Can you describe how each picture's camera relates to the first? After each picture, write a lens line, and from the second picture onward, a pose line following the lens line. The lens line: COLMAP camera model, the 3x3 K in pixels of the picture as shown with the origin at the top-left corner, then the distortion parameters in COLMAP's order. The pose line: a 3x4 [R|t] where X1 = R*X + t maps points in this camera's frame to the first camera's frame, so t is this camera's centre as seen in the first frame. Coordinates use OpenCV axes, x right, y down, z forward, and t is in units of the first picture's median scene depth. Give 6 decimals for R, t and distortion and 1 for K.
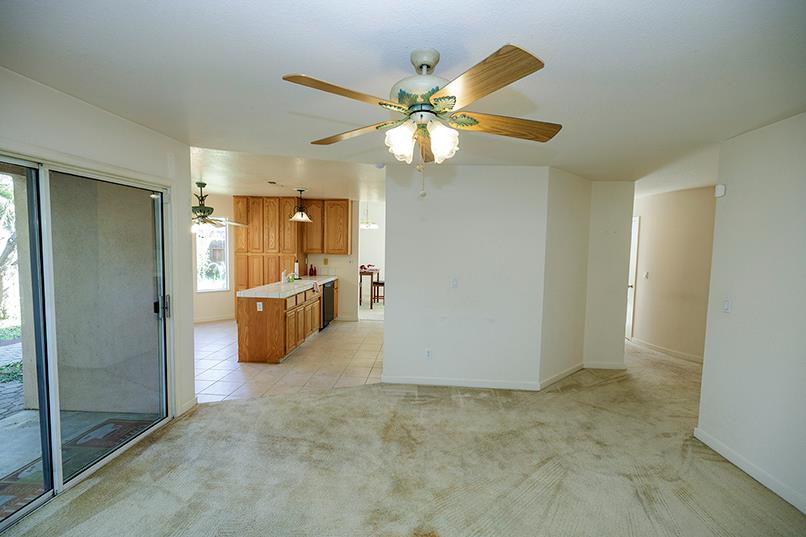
lens RADIAL K [[334.3, 0, 399.1], [0, 334.3, 263.9], [0, 0, 1]] dist [-0.002196, -0.000463]
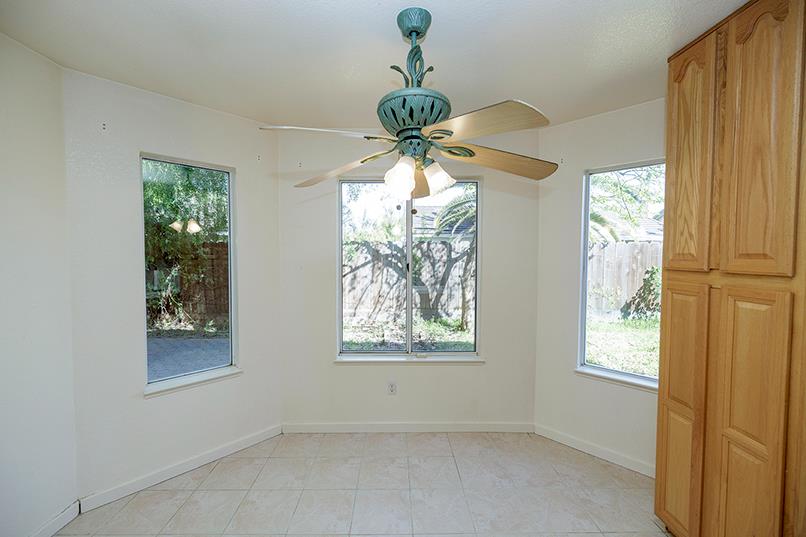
lens RADIAL K [[333.5, 0, 403.0], [0, 333.5, 268.5], [0, 0, 1]] dist [-0.001743, -0.000291]
pose [[0.069215, 0.024408, -0.997303, -0.242272], [-0.054826, 0.998283, 0.020627, -0.030085], [0.996094, 0.053251, 0.070434, 0.777801]]
